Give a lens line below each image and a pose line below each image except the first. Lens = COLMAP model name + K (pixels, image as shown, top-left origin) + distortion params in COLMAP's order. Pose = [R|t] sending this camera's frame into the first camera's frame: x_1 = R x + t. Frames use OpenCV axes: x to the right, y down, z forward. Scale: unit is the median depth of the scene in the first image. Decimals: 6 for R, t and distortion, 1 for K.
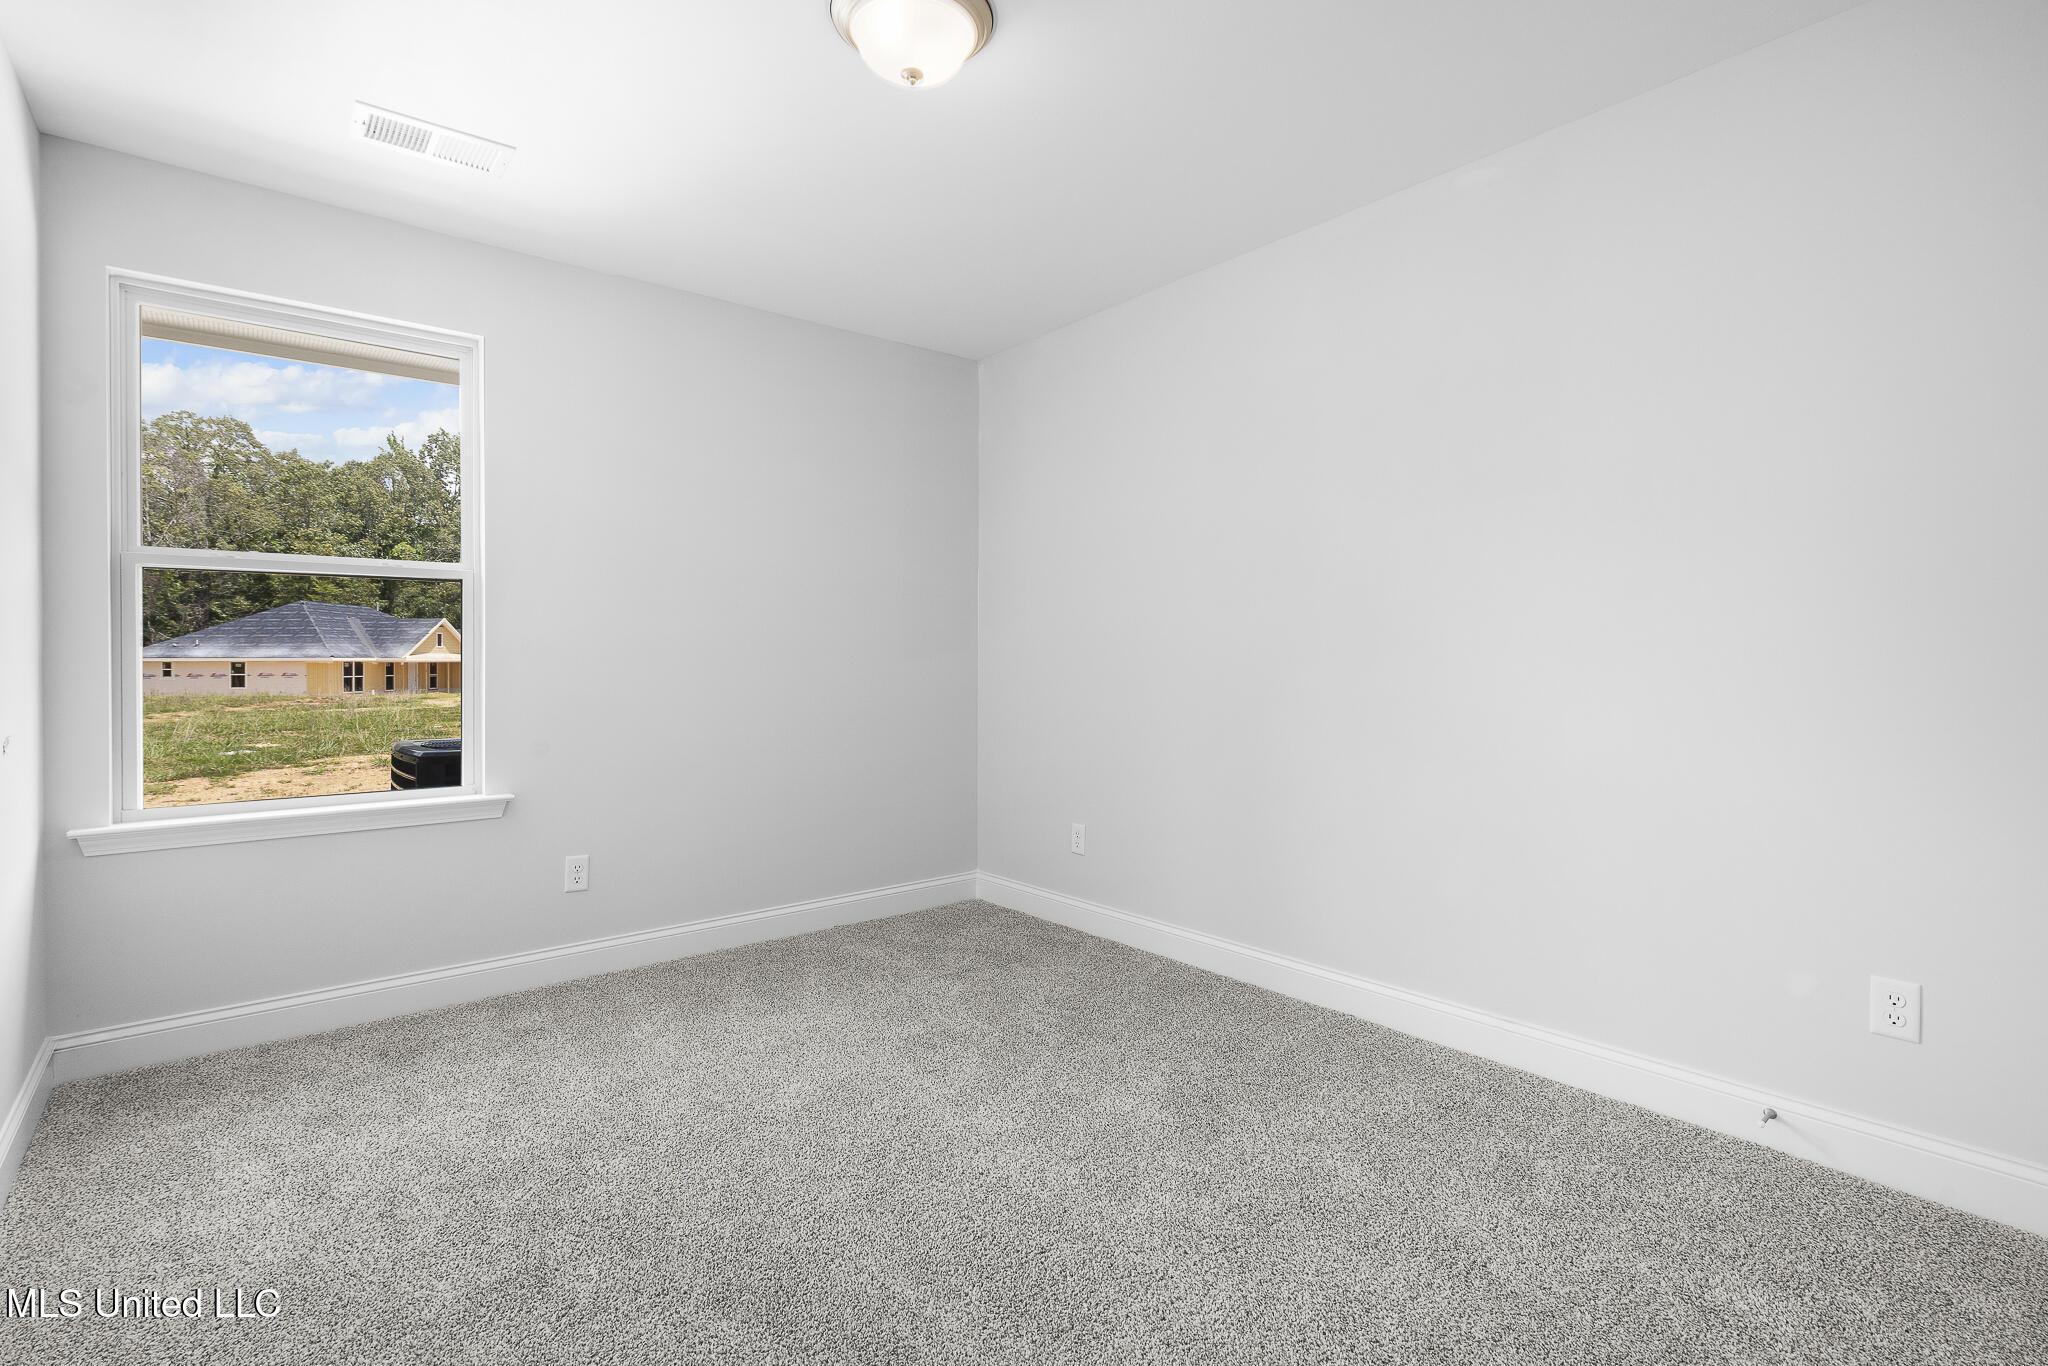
lens RADIAL K [[961.2, 0, 1025.8], [0, 961.2, 671.1], [0, 0, 1]] dist [0.000565, 0.000046]
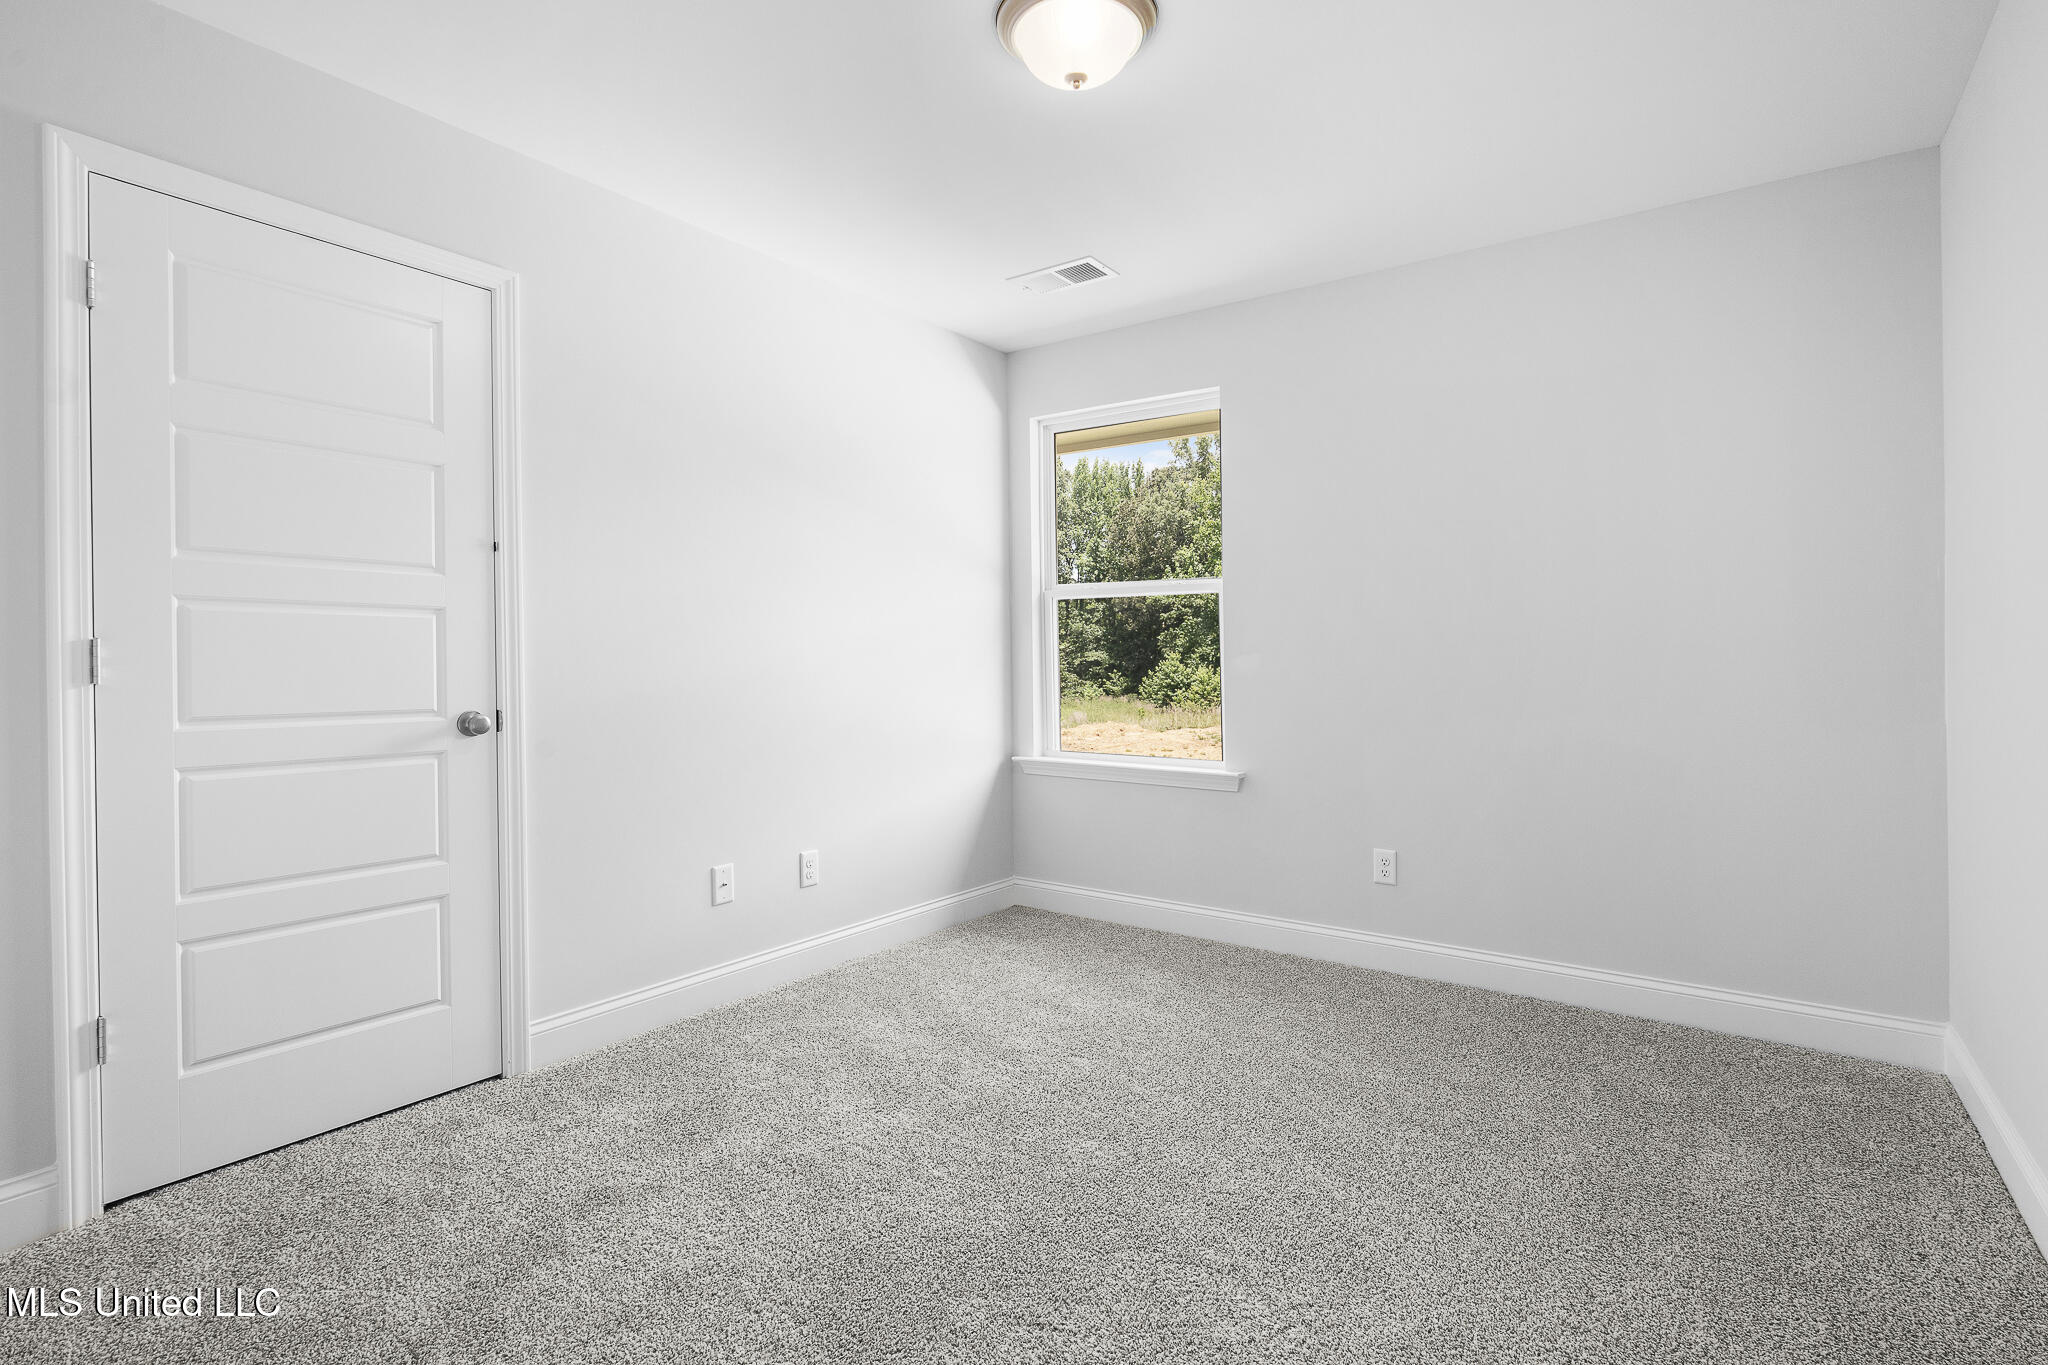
lens RADIAL K [[961.2, 0, 1025.8], [0, 961.2, 670.6], [0, 0, 1]] dist [0.000565, 0.000046]
pose [[0.231849, 0.009012, -0.972710, 0.537660], [-0.008520, 0.999938, 0.007233, -0.000253], [0.972714, 0.006611, 0.231912, 0.497216]]
